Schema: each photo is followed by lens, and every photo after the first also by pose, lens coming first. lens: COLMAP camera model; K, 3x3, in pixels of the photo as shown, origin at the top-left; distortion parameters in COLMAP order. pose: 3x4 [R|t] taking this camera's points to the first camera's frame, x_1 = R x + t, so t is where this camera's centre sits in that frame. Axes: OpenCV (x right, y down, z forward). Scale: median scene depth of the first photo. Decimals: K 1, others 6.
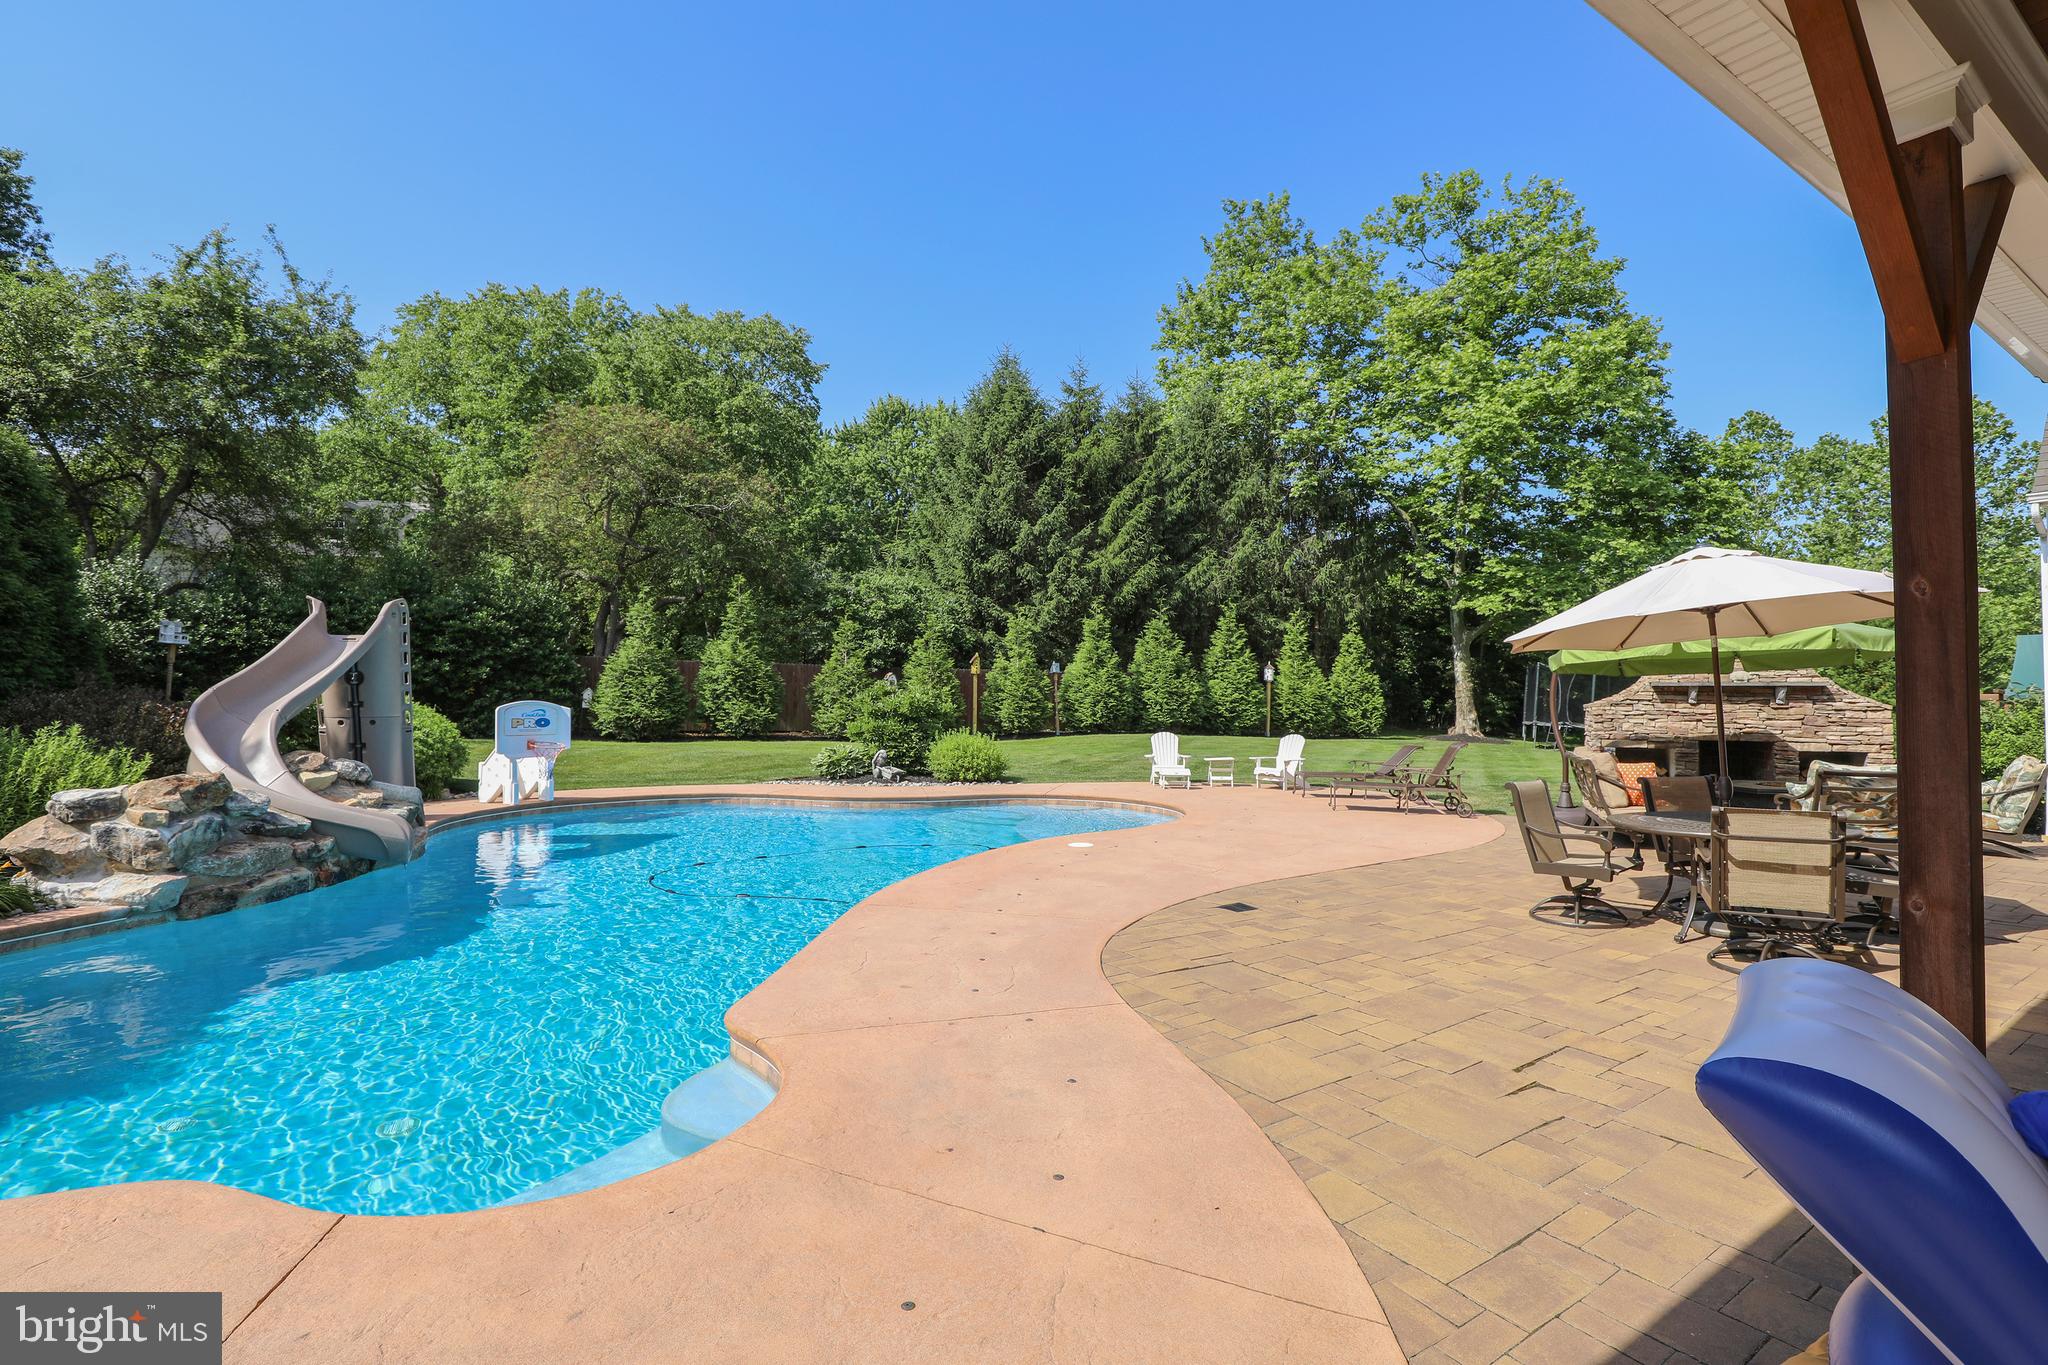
lens RADIAL K [[942.5, 0, 1036.4], [0, 942.5, 681.9], [0, 0, 1]] dist [-0.037148, 0.008297]
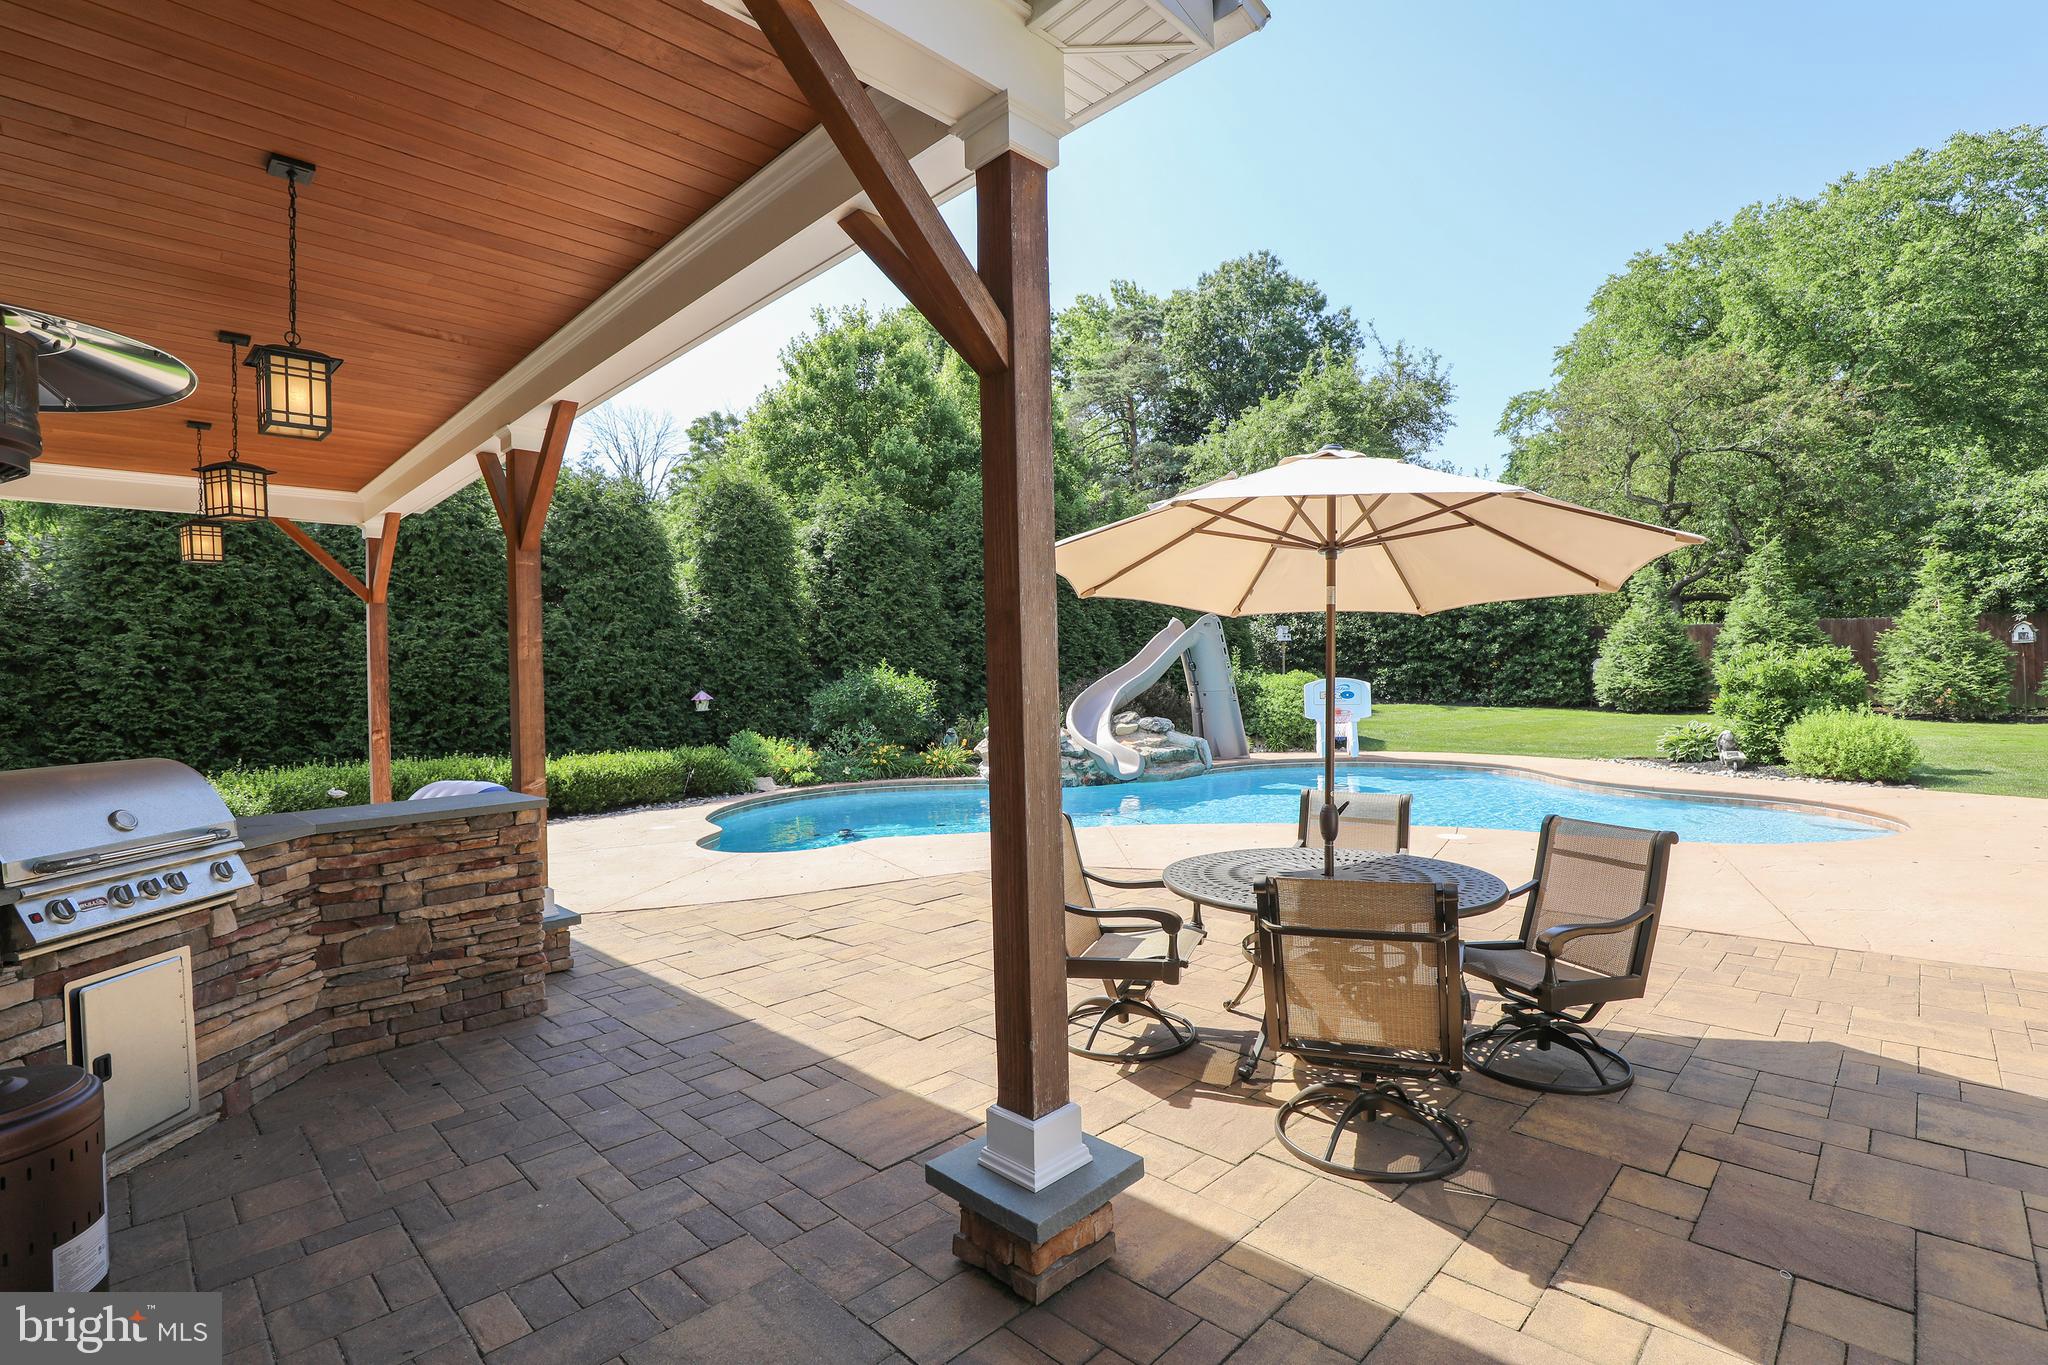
lens RADIAL K [[942.5, 0, 1026.1], [0, 942.5, 685.4], [0, 0, 1]] dist [-0.037148, 0.008297]
pose [[0.212539, -0.001112, -0.977152, 0.376506], [0.041711, 0.999098, 0.007935, 0.001391], [0.976262, -0.042445, 0.212394, 0.184913]]
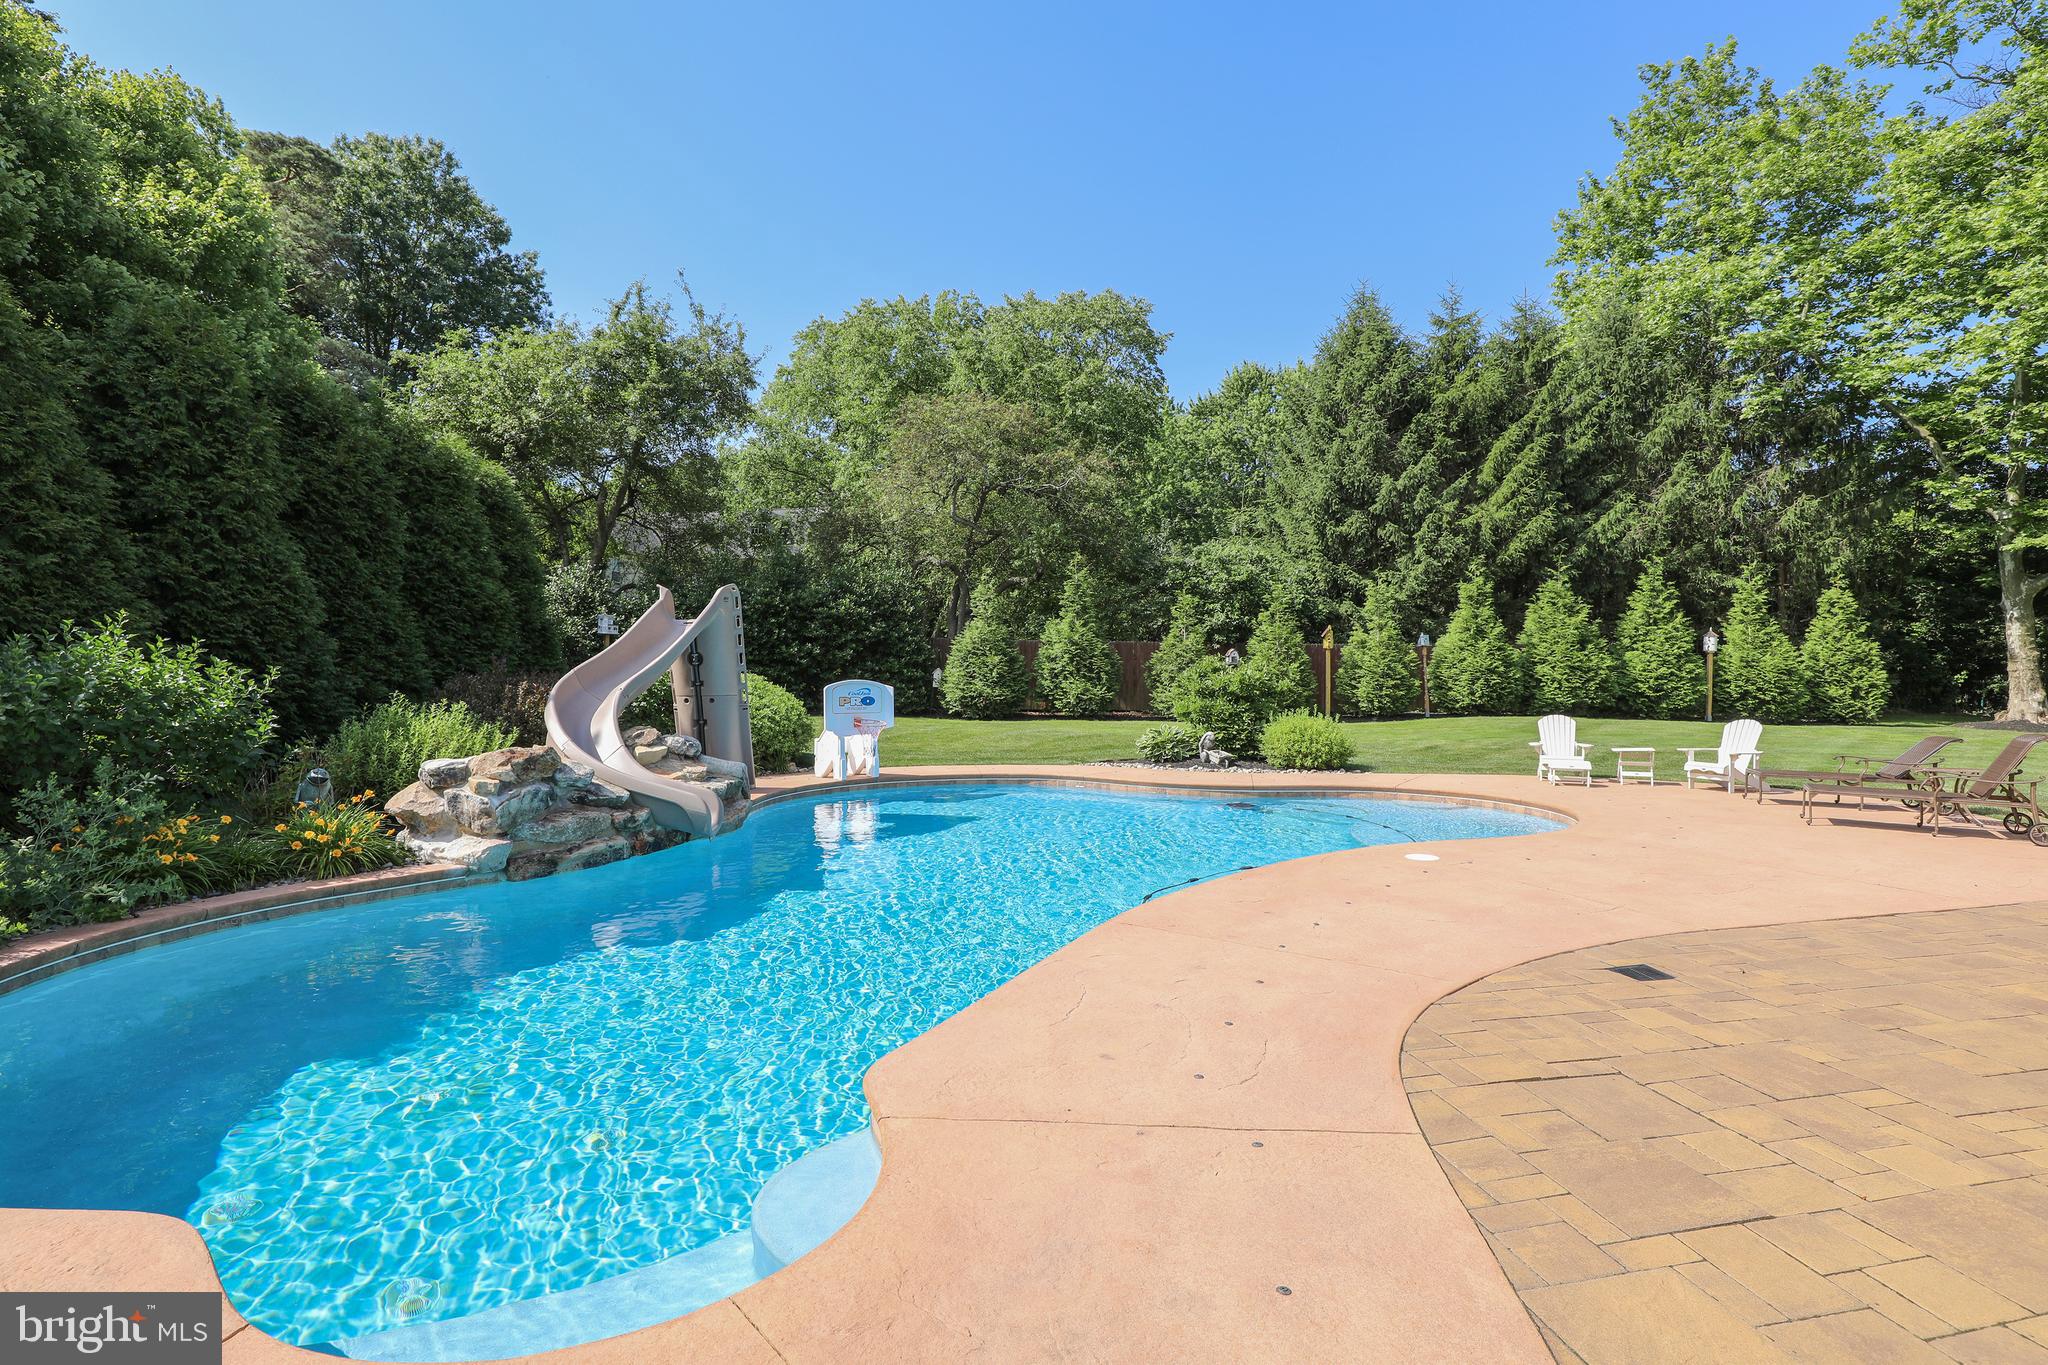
lens RADIAL K [[942.5, 0, 1031.7], [0, 942.5, 678.6], [0, 0, 1]] dist [-0.037148, 0.008297]
pose [[0.923747, -0.005814, -0.382959, 0.020956], [0.012796, 0.999795, 0.015687, 0.002944], [0.382789, -0.019391, 0.923632, 0.068175]]
